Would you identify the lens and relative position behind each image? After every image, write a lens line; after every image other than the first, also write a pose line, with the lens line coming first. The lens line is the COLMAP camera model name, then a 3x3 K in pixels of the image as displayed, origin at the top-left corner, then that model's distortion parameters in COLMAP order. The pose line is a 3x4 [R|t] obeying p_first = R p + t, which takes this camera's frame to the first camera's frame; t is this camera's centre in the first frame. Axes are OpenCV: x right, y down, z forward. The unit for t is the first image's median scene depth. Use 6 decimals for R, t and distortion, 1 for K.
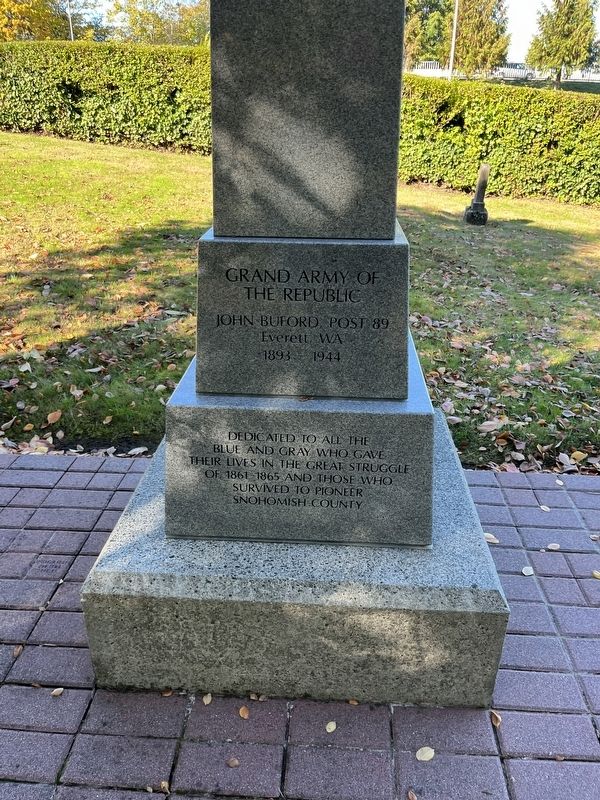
lens RADIAL K [[613.4, 0, 300.0], [0, 613.4, 400.0], [0, 0, 1]] dist [0.082339, -0.122156]
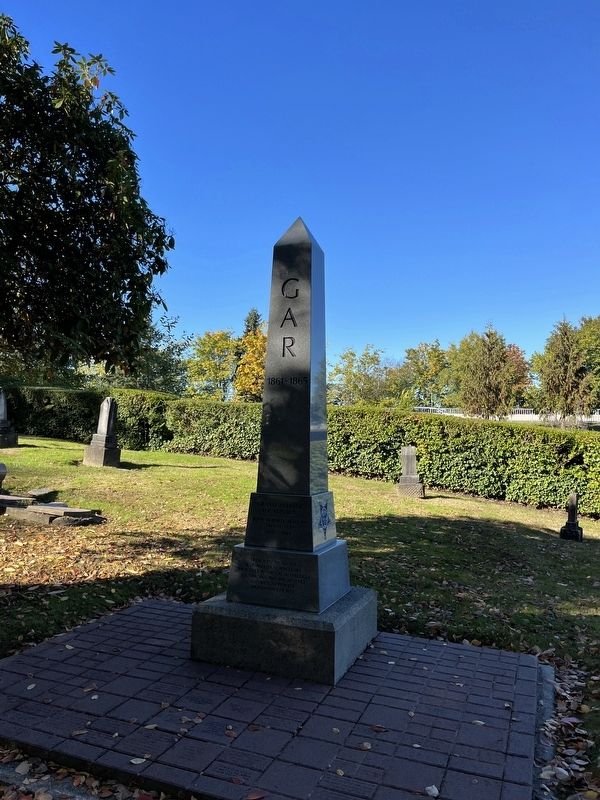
lens RADIAL K [[613.4, 0, 300.0], [0, 613.4, 400.0], [0, 0, 1]] dist [0.082339, -0.122156]
pose [[0.950322, -0.005029, -0.311227, 0.119370], [-0.147194, 0.873748, -0.463571, 0.084396], [0.274266, 0.486353, 0.829602, -0.200799]]
